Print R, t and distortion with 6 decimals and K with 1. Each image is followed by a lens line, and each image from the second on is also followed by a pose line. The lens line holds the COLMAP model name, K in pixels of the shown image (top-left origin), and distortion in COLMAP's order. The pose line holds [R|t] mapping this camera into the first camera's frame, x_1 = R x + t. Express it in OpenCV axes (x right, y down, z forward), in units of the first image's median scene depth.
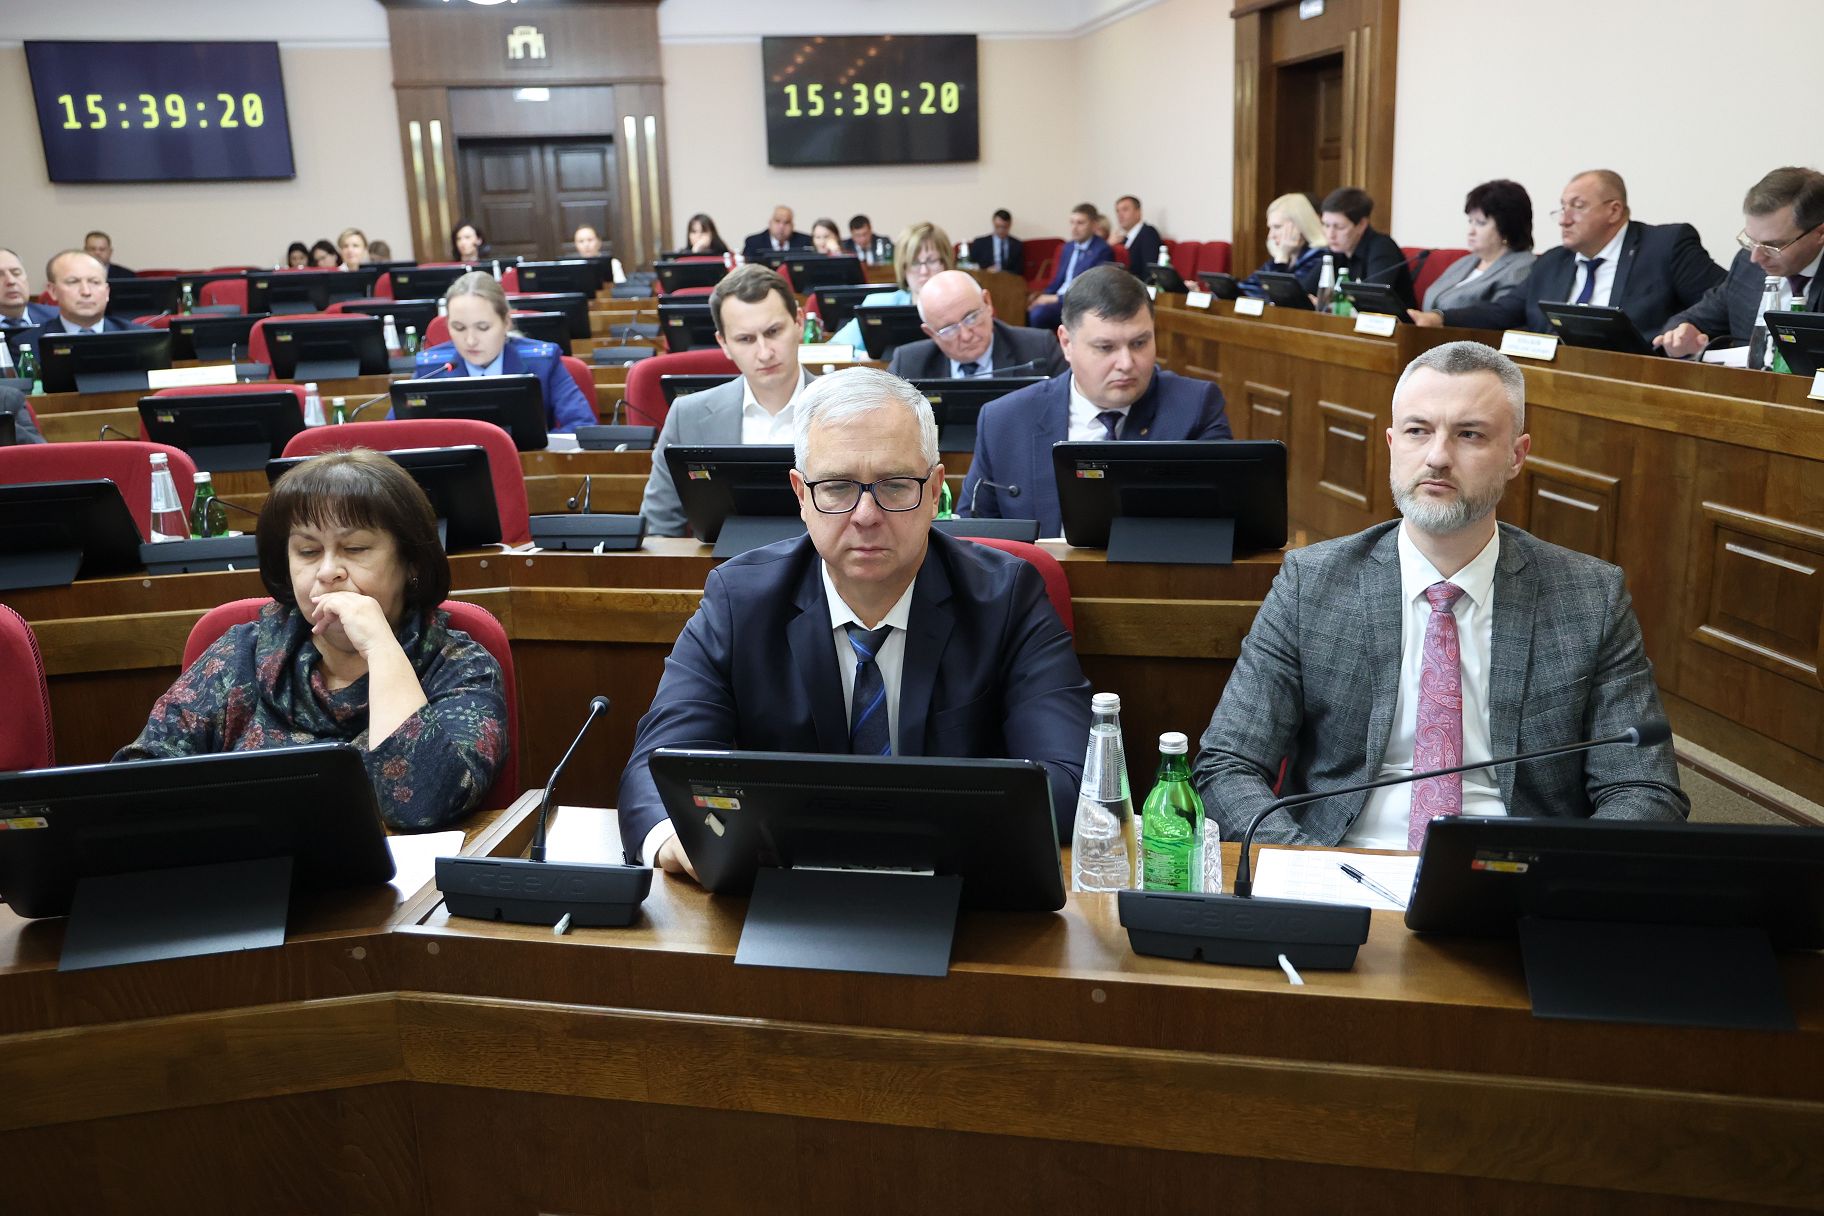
lens RADIAL K [[1564.8, 0, 912.0], [0, 1564.8, 608.0], [0, 0, 1]] dist [0.002614, 0.001439]
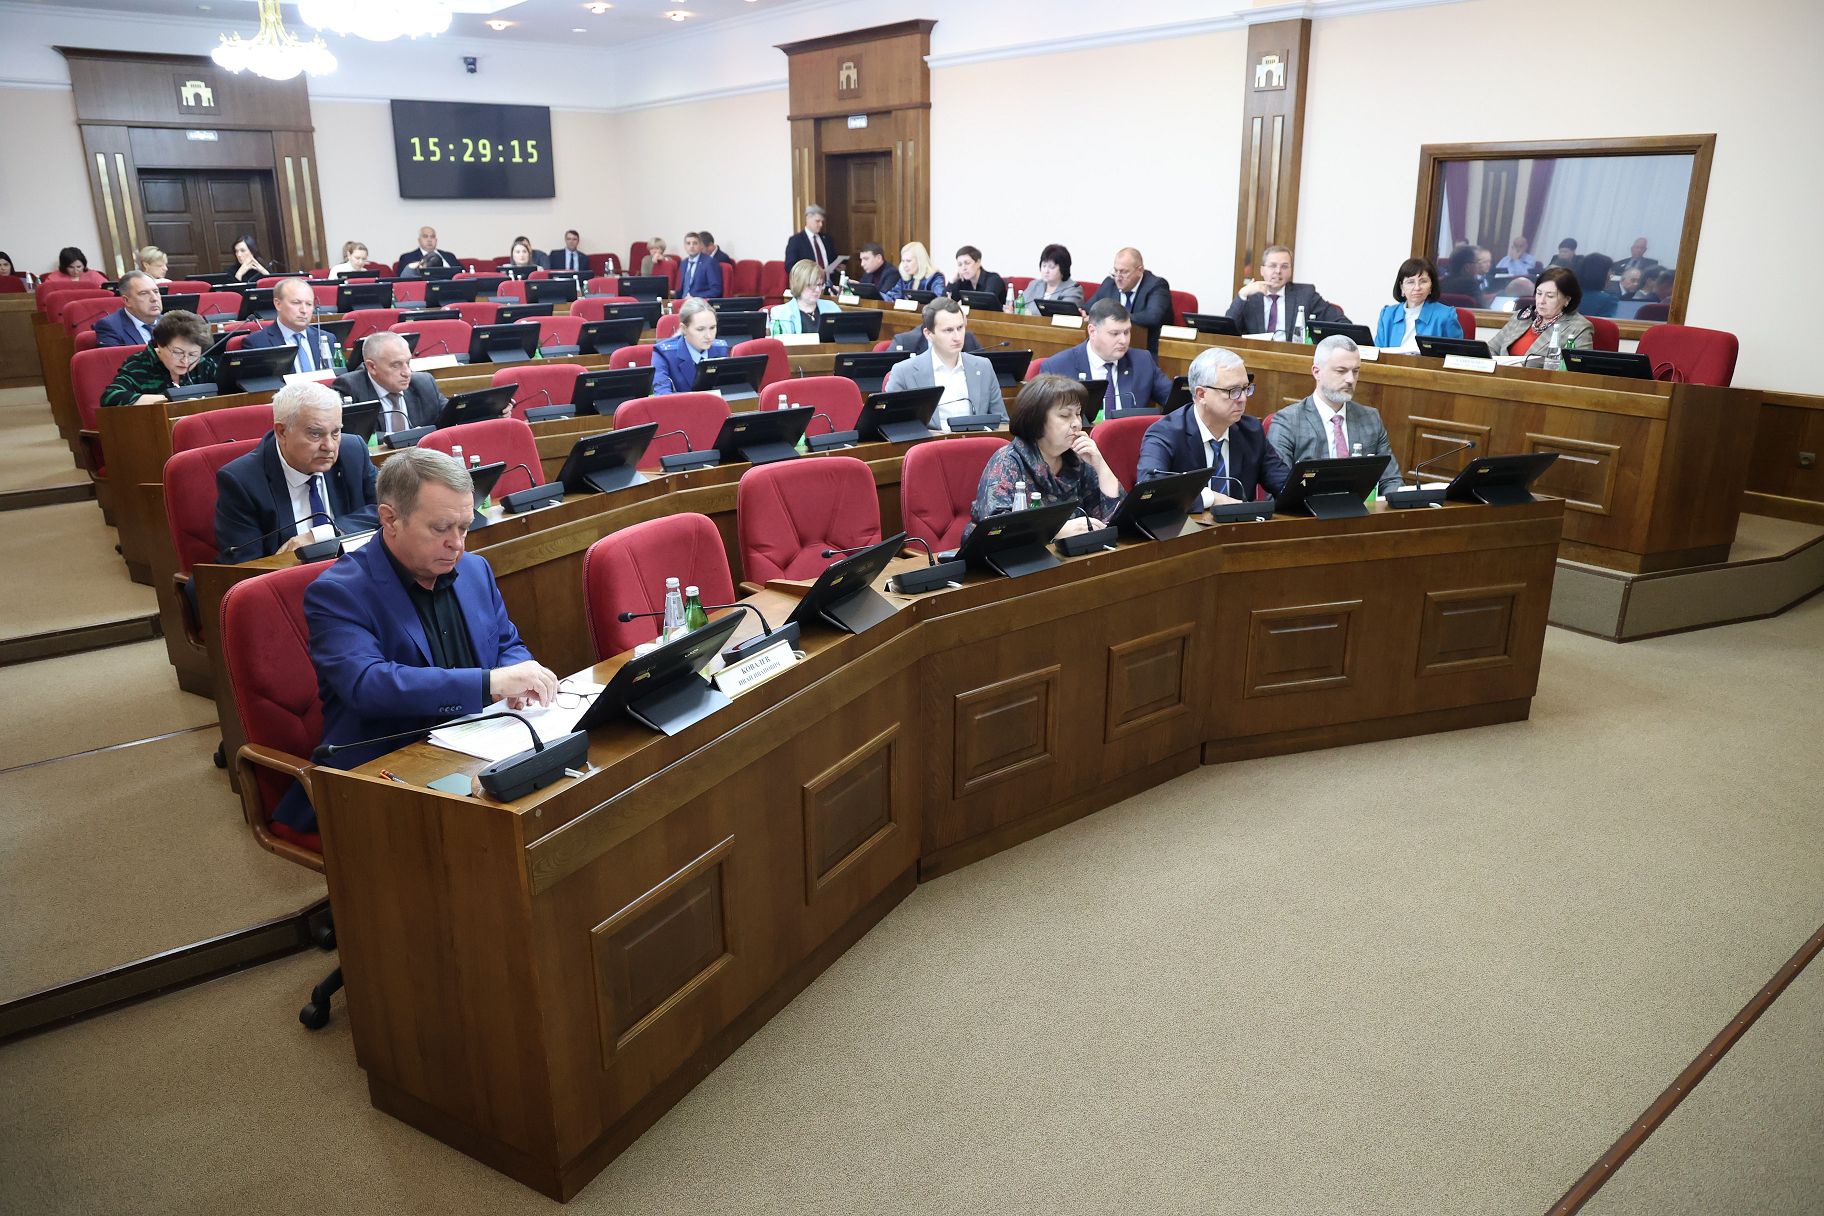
lens RADIAL K [[1242.6, 0, 912.0], [0, 1242.6, 608.0], [0, 0, 1]] dist [-0.118744, 0.072875]
pose [[0.862175, -0.117199, 0.492869, -0.267147], [0.087732, 0.992715, 0.082588, 0.013118], [-0.498957, -0.027965, 0.866175, -0.101918]]
